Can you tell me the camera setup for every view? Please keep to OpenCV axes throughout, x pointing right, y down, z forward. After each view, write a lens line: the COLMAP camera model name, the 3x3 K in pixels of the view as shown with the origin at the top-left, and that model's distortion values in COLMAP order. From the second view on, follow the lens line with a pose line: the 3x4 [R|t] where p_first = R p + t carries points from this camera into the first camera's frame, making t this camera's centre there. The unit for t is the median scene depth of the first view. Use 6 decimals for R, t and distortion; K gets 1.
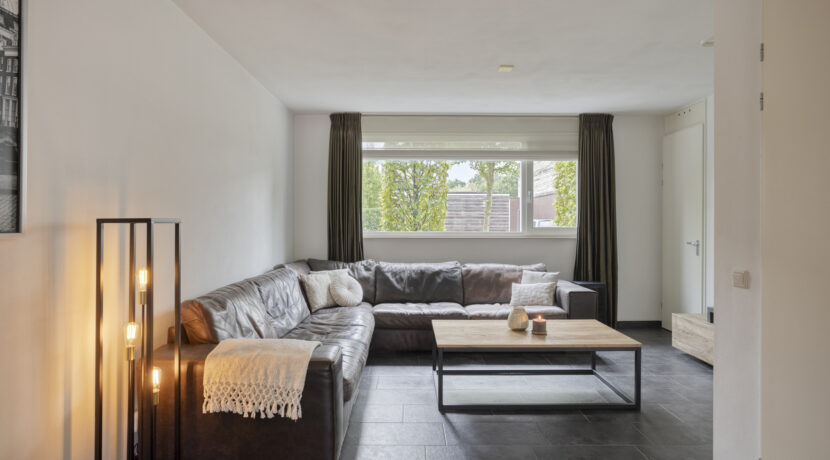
lens RADIAL K [[459.7, 0, 406.9], [0, 459.7, 225.2], [0, 0, 1]] dist [-0.052651, 0.044858]
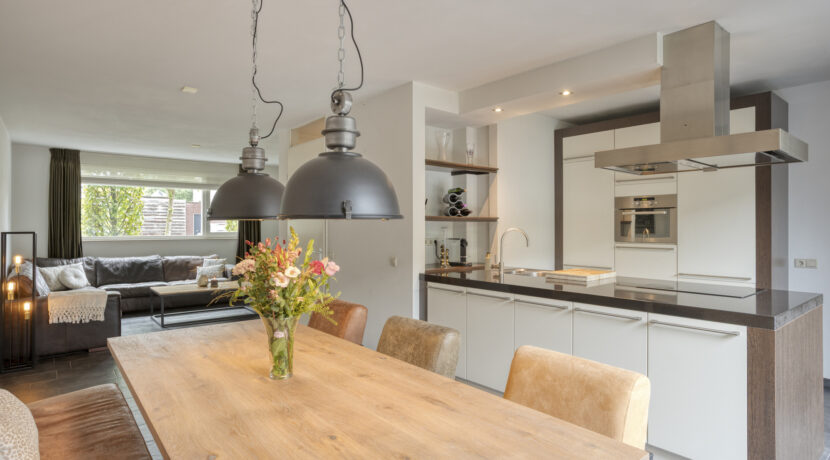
lens RADIAL K [[459.7, 0, 406.9], [0, 459.7, 225.2], [0, 0, 1]] dist [-0.052651, 0.044858]
pose [[0.776916, 0.001095, 0.629603, -0.207045], [0.001478, 0.999993, -0.003563, -0.014447], [-0.629602, 0.003699, 0.776909, -0.718422]]
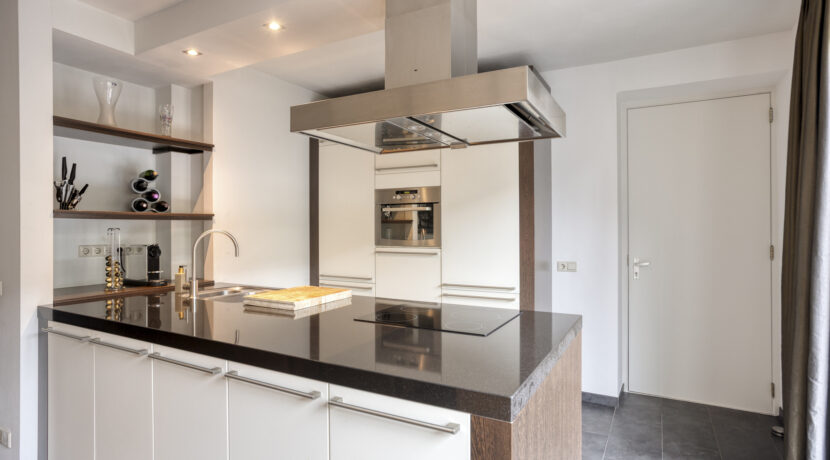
lens RADIAL K [[447.9, 0, 408.8], [0, 447.9, 227.1], [0, 0, 1]] dist [-0.018504, 0.001372]
pose [[0.494406, -0.003845, 0.869223, 0.097705], [0.005727, 0.999983, 0.001166, -0.013625], [-0.869212, 0.004402, 0.494419, -0.672771]]
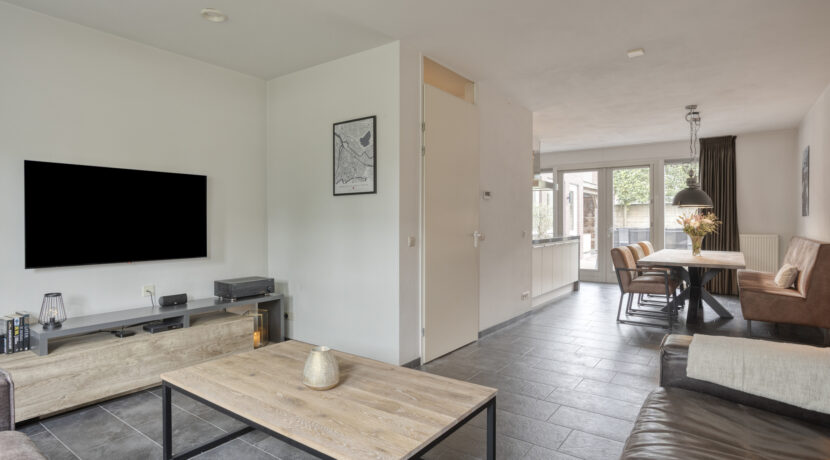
lens RADIAL K [[459.7, 0, 406.9], [0, 459.7, 225.2], [0, 0, 1]] dist [-0.052651, 0.044858]
pose [[-0.811602, -0.010553, 0.584115, -0.129277], [0.000799, 0.999816, 0.019174, 0.006492], [-0.584210, 0.016029, -0.811444, 0.978769]]
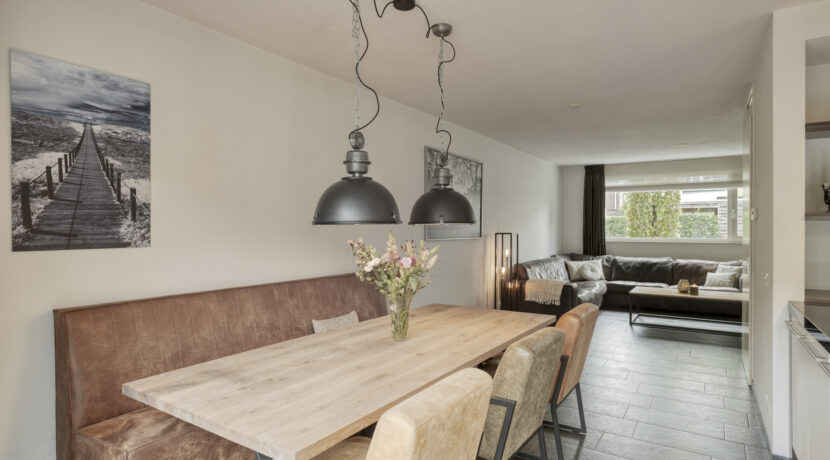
lens RADIAL K [[459.7, 0, 406.9], [0, 459.7, 225.2], [0, 0, 1]] dist [-0.052651, 0.044858]
pose [[0.832391, -0.003244, -0.554179, 0.227329], [-0.002226, 0.999955, -0.009196, -0.013924], [0.554184, 0.008888, 0.832347, -0.780722]]
